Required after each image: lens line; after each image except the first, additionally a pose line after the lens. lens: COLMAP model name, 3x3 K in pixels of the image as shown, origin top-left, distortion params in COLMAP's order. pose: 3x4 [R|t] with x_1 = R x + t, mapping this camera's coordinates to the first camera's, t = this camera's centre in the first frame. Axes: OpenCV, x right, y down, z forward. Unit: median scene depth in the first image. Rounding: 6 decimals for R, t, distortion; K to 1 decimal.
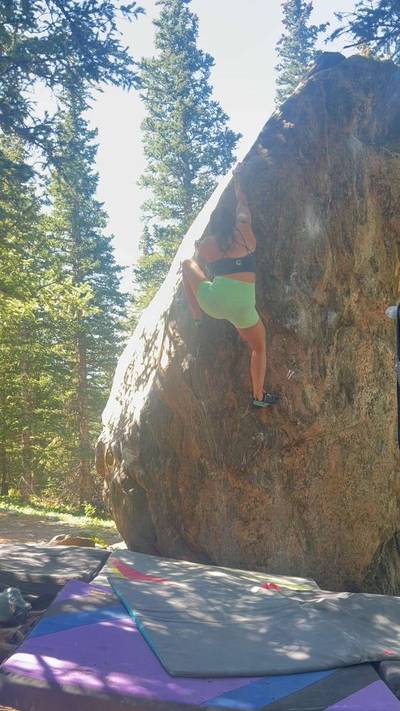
lens RADIAL K [[624.2, 0, 193.7], [0, 624.2, 356.7], [0, 0, 1]] dist [0.075054, -0.095434]
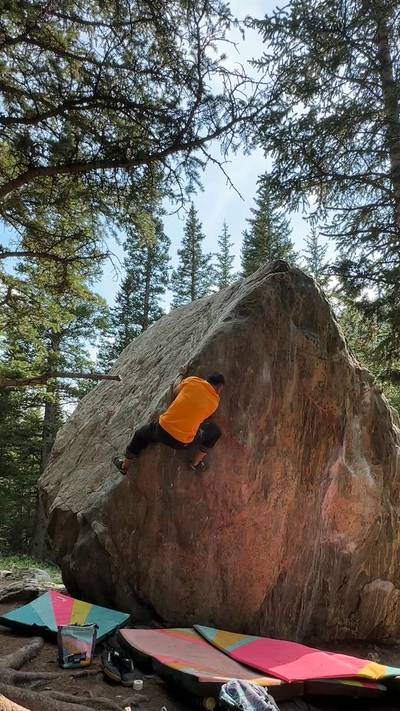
lens RADIAL K [[464.3, 0, 208.2], [0, 464.3, 398.8], [0, 0, 1]] dist [-0.004372, 0.005153]
pose [[0.897069, 0.160253, 0.411808, -0.341330], [-0.144146, 0.987070, -0.070112, -0.058982], [-0.417719, 0.003535, 0.908569, 0.080809]]
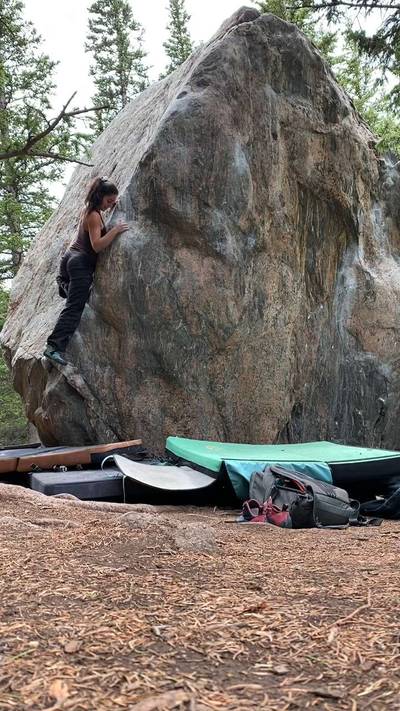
lens RADIAL K [[624.2, 0, 198.1], [0, 624.2, 351.6], [0, 0, 1]] dist [0.075054, -0.095434]
pose [[0.937382, -0.017568, 0.347860, -0.274819], [-0.011290, 0.996670, 0.080758, 0.044586], [-0.348121, -0.079629, 0.934062, -0.075277]]
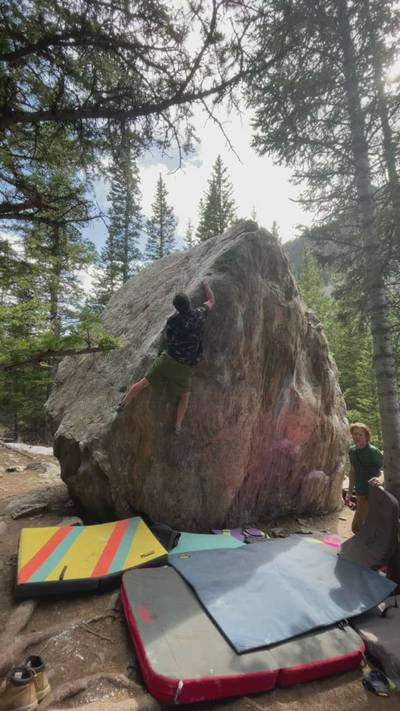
lens RADIAL K [[324.3, 0, 201.2], [0, 324.3, 348.0], [0, 0, 1]] dist [0.022447, -0.002961]
pose [[0.853833, 0.106823, 0.509469, -0.324659], [-0.139121, 0.989945, 0.025590, -0.142493], [-0.501612, -0.092727, 0.860109, 0.269890]]
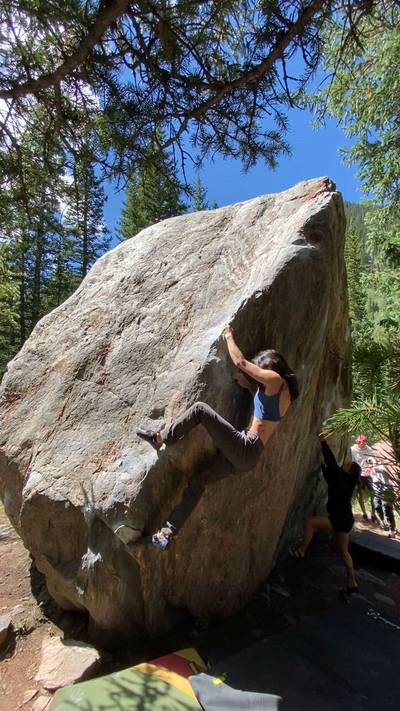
lens RADIAL K [[324.3, 0, 199.4], [0, 324.3, 353.0], [0, 0, 1]] dist [0.022447, -0.002961]
pose [[0.677214, 0.116053, 0.726576, -0.397117], [-0.185126, 0.982591, 0.015603, -0.102865], [-0.712116, -0.145075, 0.686909, 0.692765]]
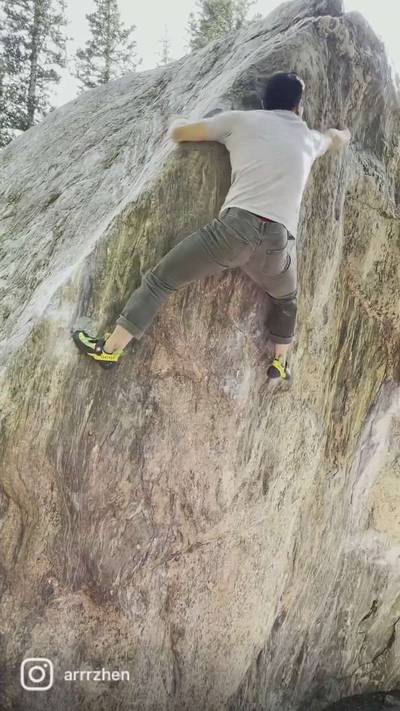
lens RADIAL K [[624.2, 0, 203.3], [0, 624.2, 352.3], [0, 0, 1]] dist [0.075054, -0.095434]
pose [[0.826485, 0.120122, 0.549994, -0.228215], [-0.185443, 0.980535, 0.064514, -0.119826], [-0.531539, -0.155312, 0.832673, 0.447089]]
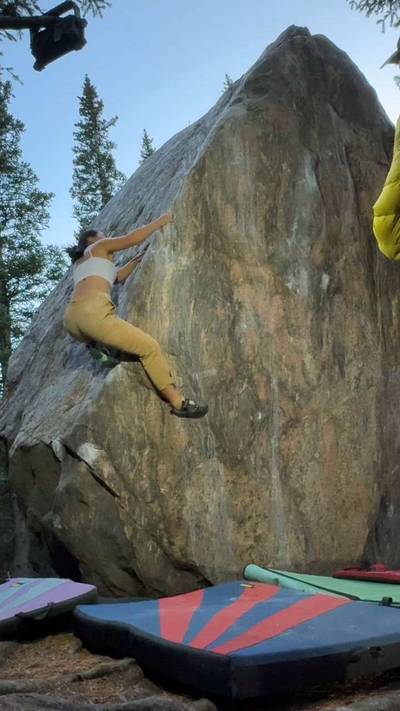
lens RADIAL K [[547.7, 0, 199.8], [0, 547.7, 356.9], [0, 0, 1]] dist [-0.019311, 0.020248]
pose [[0.911581, 0.024213, 0.410407, -0.265889], [0.026370, 0.992765, -0.117143, 0.131675], [-0.410274, 0.117607, 0.904347, 0.352284]]
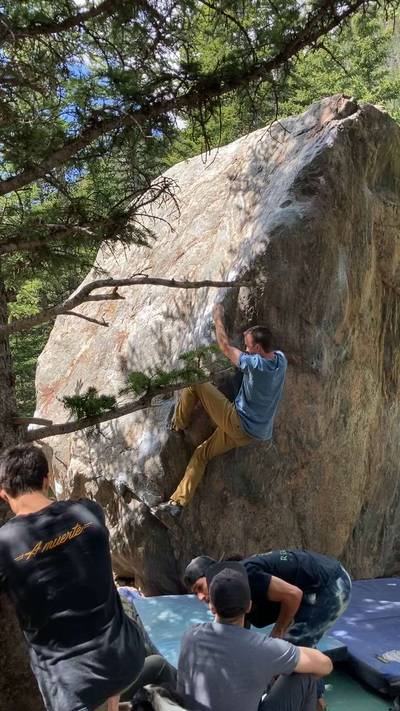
lens RADIAL K [[667.8, 0, 199.5], [0, 667.8, 350.7], [0, 0, 1]] dist [0.045567, 0.000000]
pose [[0.868277, -0.054070, 0.493123, -0.556308], [-0.033178, 0.985487, 0.166476, -0.248076], [-0.494968, -0.160908, 0.853882, 0.119744]]
